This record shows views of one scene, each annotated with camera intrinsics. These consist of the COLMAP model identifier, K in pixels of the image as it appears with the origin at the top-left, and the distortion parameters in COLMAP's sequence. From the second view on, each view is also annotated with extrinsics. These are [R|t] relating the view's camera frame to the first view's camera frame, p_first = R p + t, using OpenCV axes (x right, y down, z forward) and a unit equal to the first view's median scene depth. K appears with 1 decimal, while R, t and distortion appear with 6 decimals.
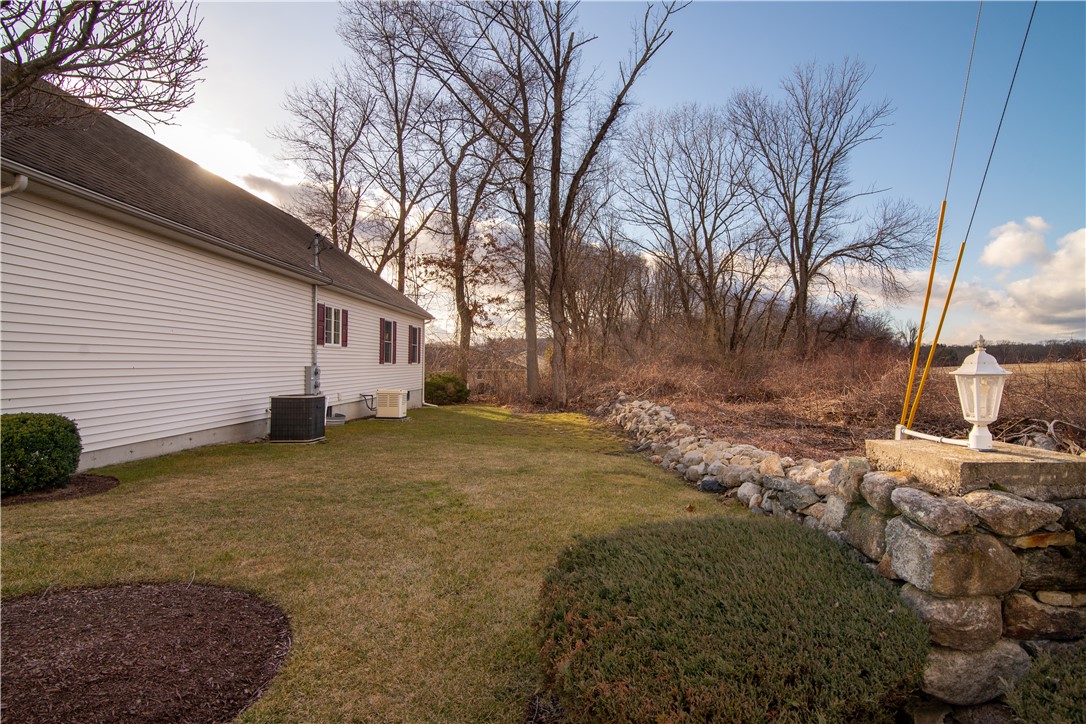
lens RADIAL K [[513.9, 0, 530.1], [0, 513.9, 358.9], [0, 0, 1]] dist [-0.016380, 0.000028]
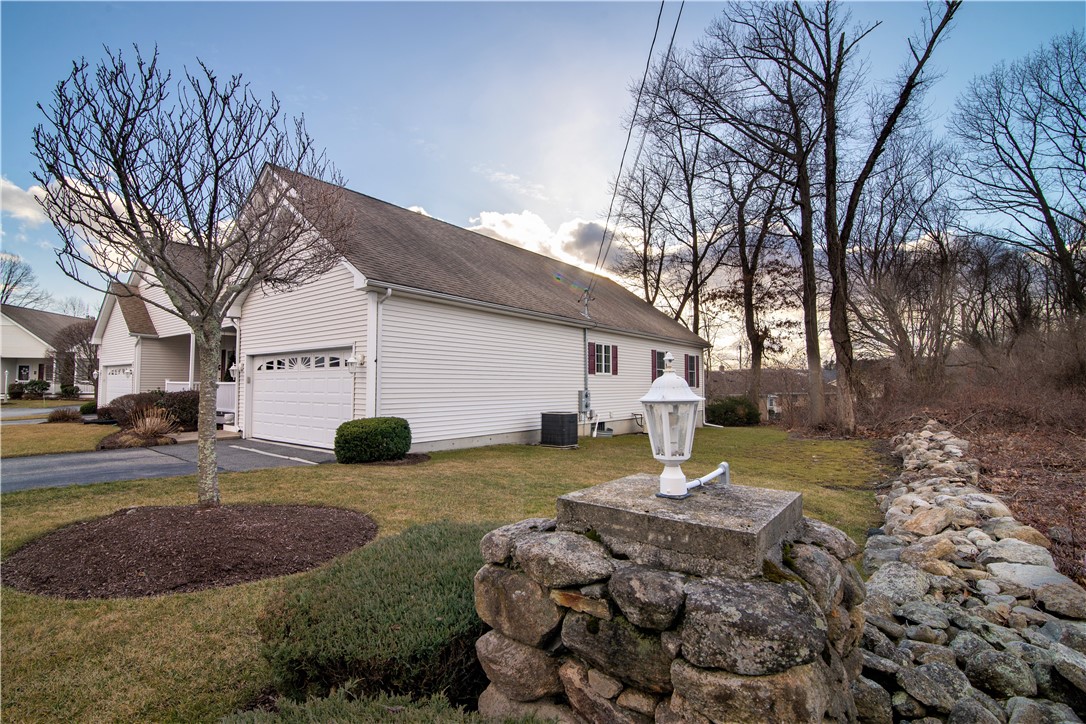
lens RADIAL K [[438.1, 0, 526.1], [0, 438.1, 366.0], [0, 0, 1]] dist [-0.013351, -0.000060]
pose [[0.759845, -0.038971, -0.648935, 0.131143], [0.012340, 0.998886, -0.045538, 0.000287], [0.649987, 0.026594, 0.759480, 0.035678]]
